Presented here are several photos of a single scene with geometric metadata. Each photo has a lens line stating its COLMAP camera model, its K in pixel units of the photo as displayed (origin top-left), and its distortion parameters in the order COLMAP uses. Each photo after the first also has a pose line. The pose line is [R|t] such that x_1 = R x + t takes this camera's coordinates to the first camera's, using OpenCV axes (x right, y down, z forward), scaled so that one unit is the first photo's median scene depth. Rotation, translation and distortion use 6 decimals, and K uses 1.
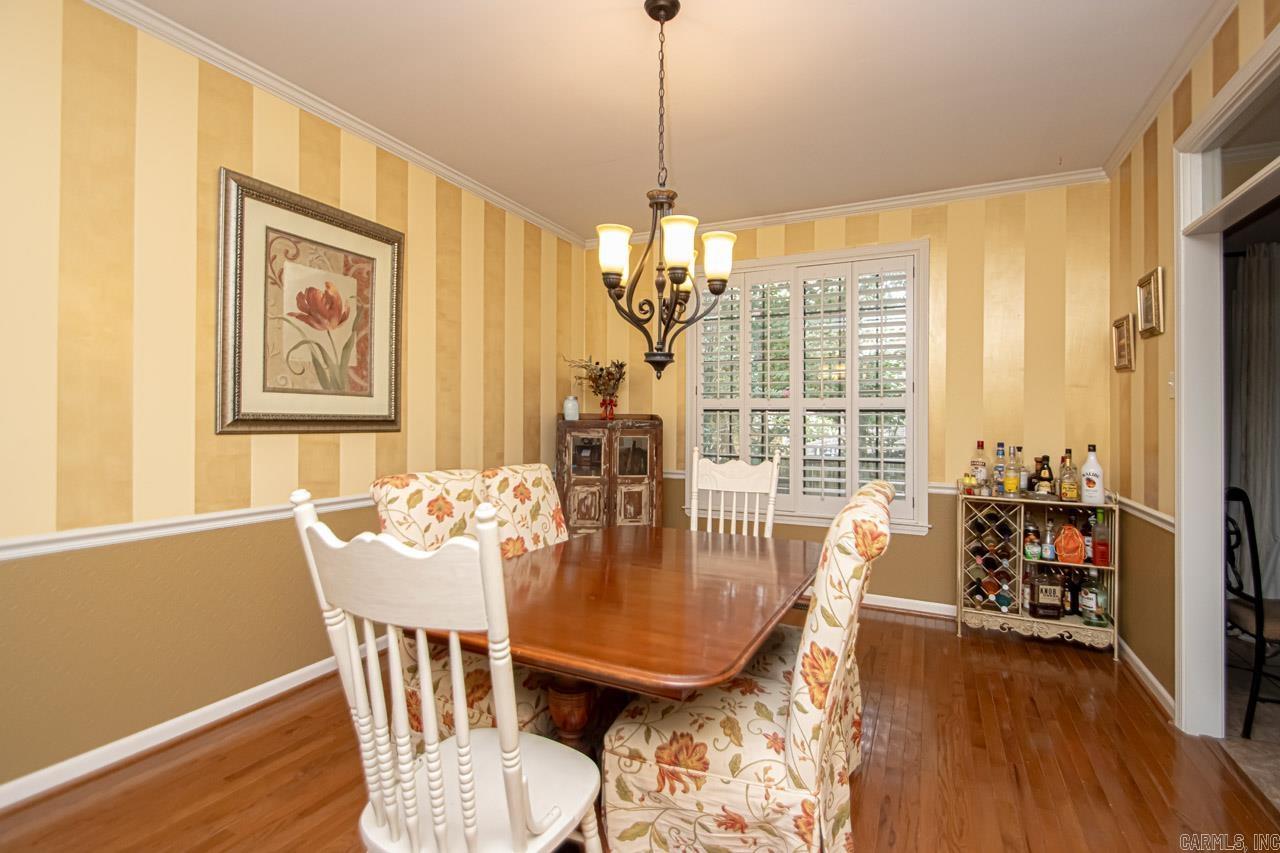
lens RADIAL K [[594.4, 0, 640.0], [0, 594.4, 426.5], [0, 0, 1]] dist [0.000528, -0.000001]
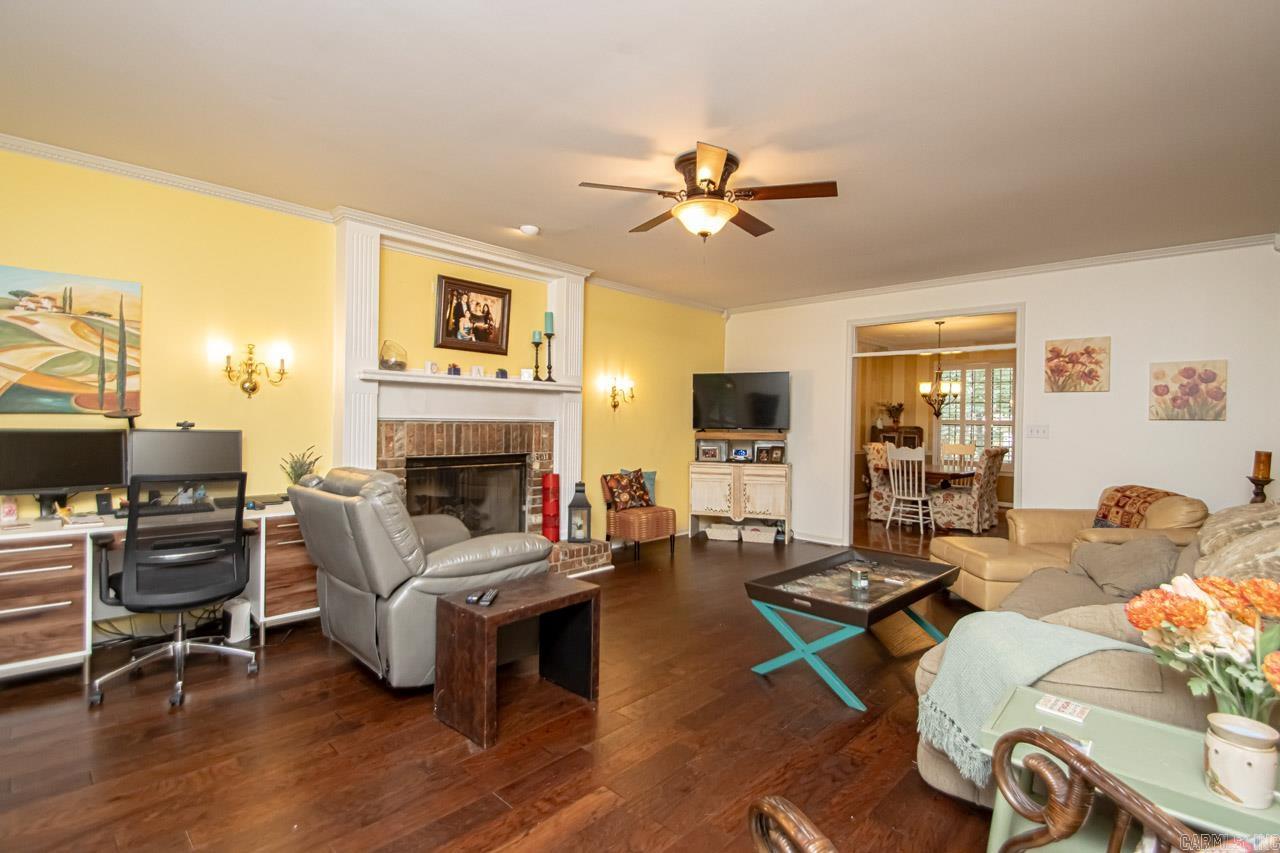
lens RADIAL K [[594.4, 0, 640.0], [0, 594.4, 426.5], [0, 0, 1]] dist [0.000528, -0.000001]
pose [[0.949572, 0.014111, -0.313233, -0.278972], [-0.014424, 0.999895, 0.001320, -0.008235], [0.313219, 0.003264, 0.949675, -1.530723]]
